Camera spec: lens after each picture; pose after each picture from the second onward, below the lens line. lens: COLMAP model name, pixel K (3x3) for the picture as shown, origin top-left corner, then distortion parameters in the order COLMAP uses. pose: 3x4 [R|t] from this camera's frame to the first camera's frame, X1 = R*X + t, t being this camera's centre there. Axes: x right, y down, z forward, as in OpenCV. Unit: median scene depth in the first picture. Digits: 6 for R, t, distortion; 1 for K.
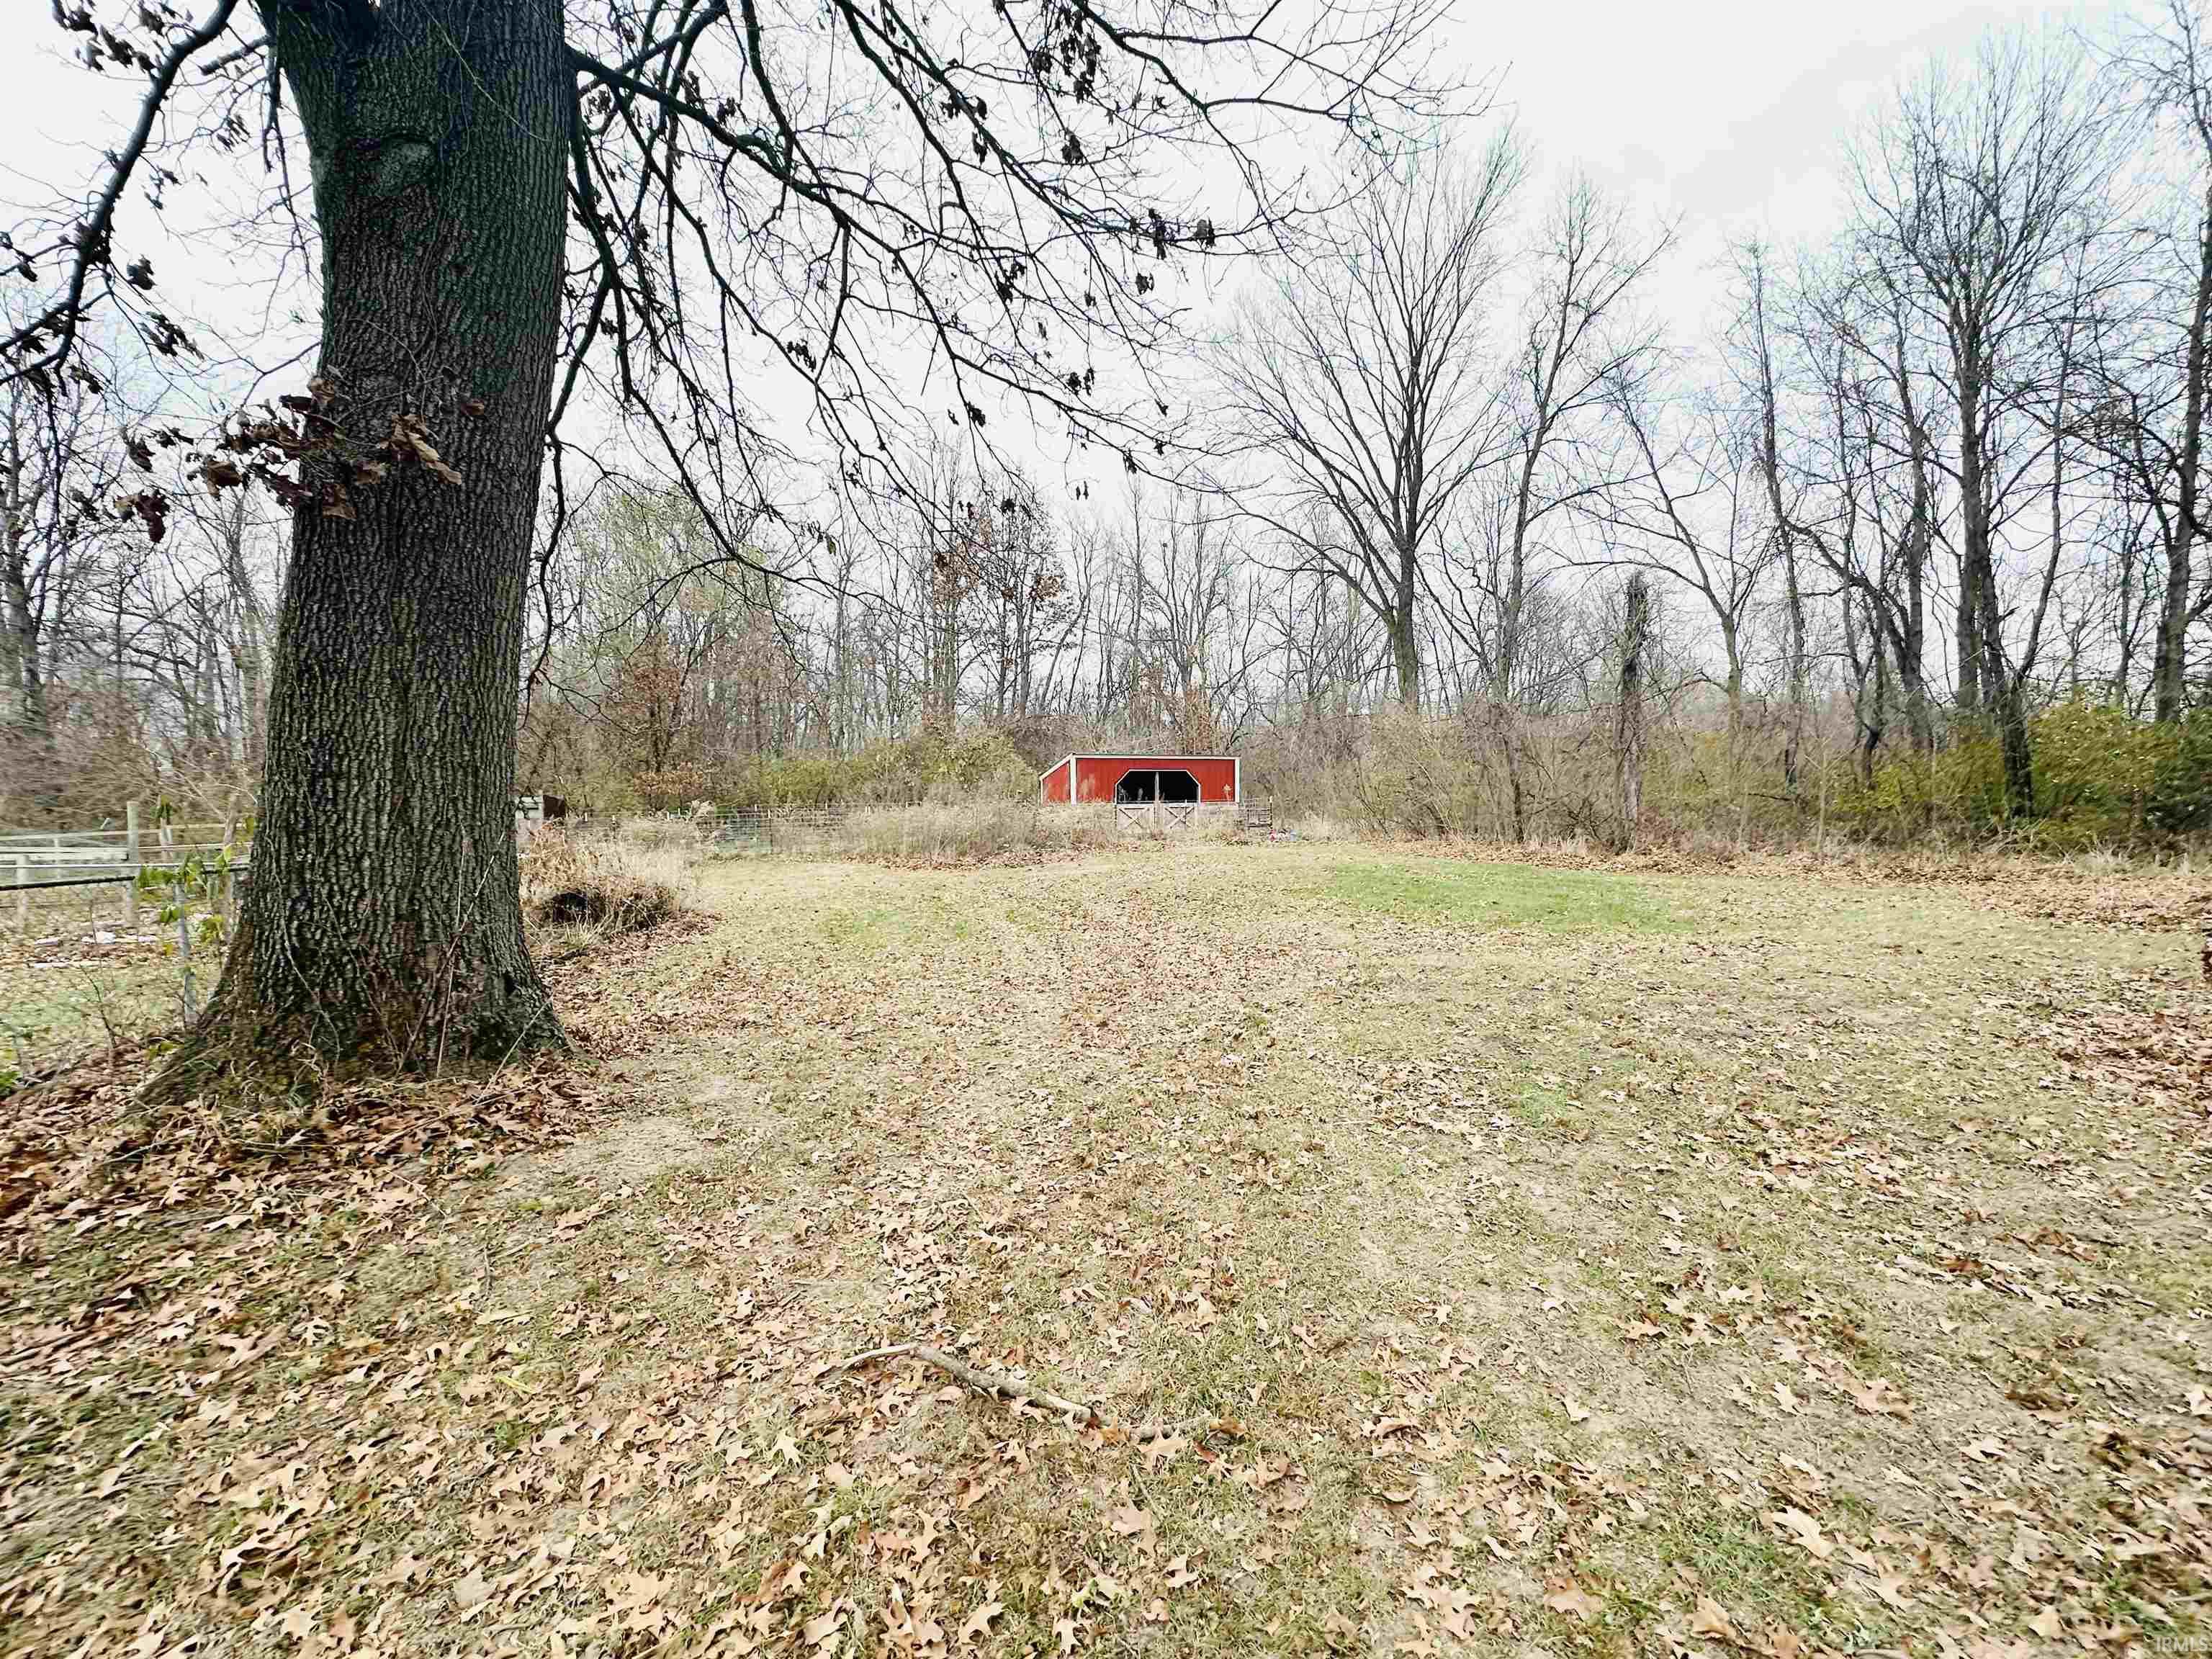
lens RADIAL K [[892.3, 0, 1103.3], [0, 892.3, 825.0], [0, 0, 1]] dist [-0.002322, 0.000265]
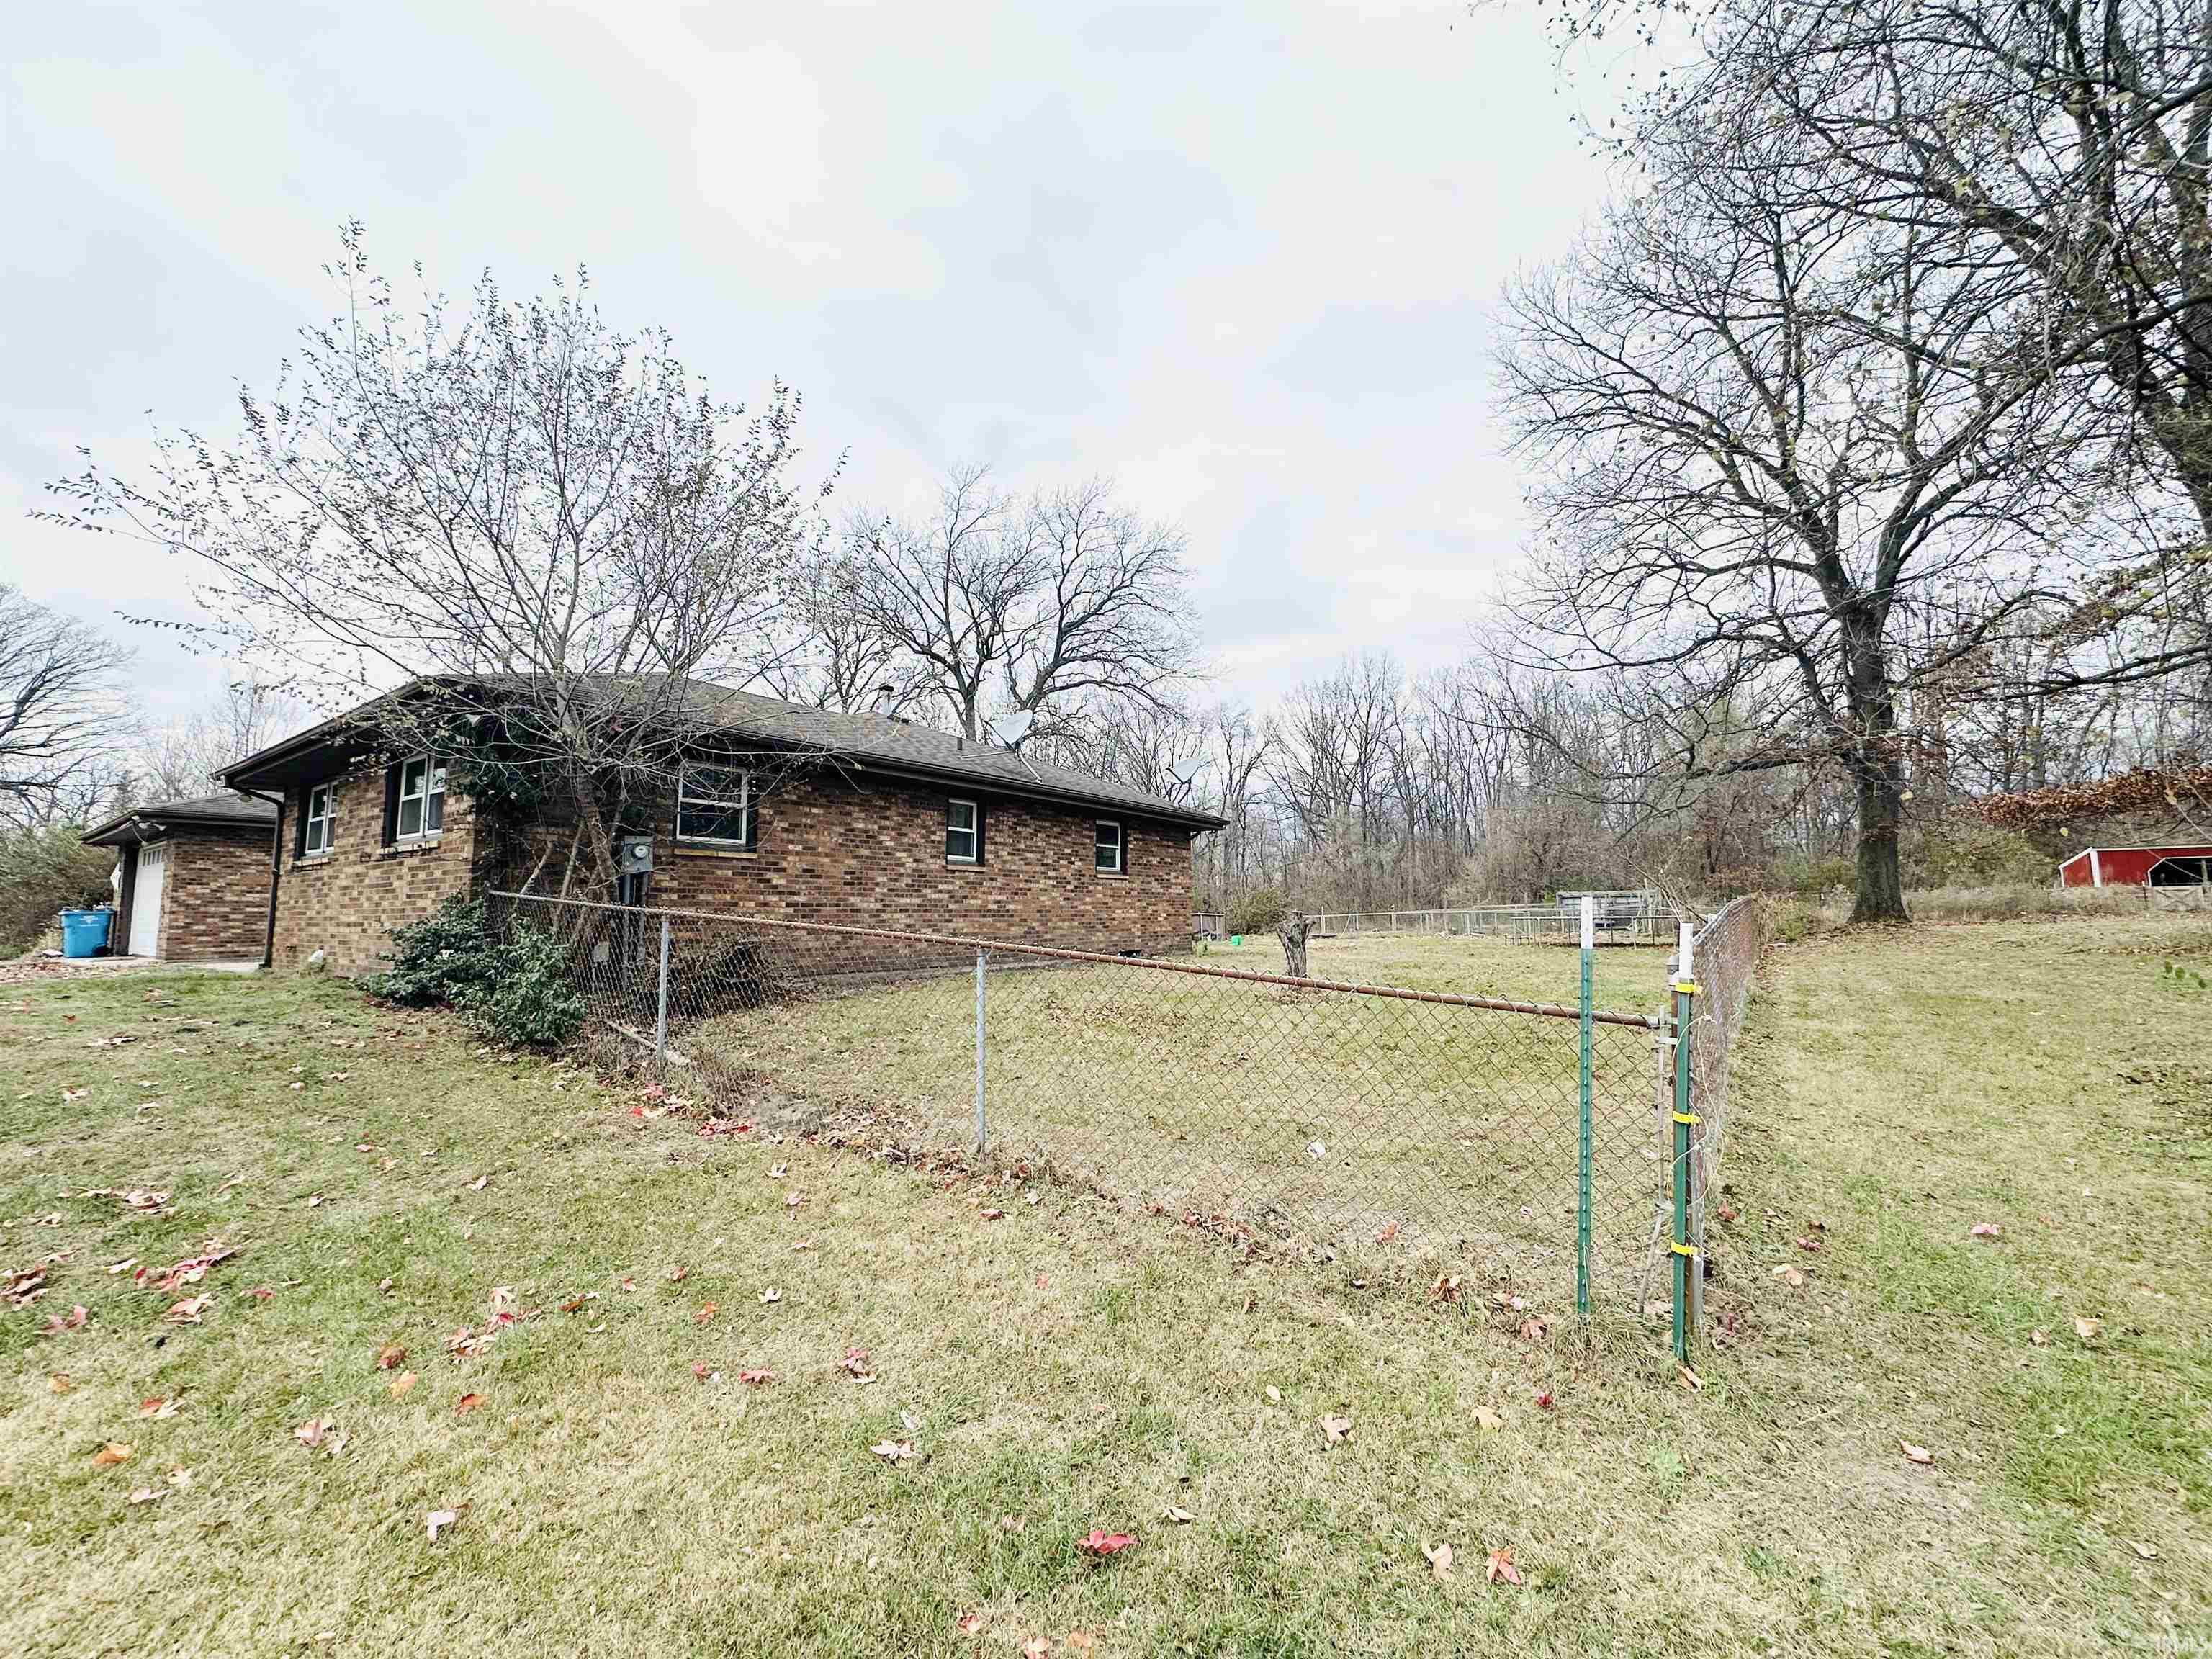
lens RADIAL K [[892.3, 0, 1101.1], [0, 892.3, 824.7], [0, 0, 1]] dist [-0.002322, 0.000265]
pose [[0.605895, -0.083212, -0.791181, 0.154543], [-0.010410, 0.993600, -0.112474, 0.060444], [0.795477, 0.076383, 0.601151, -1.205087]]
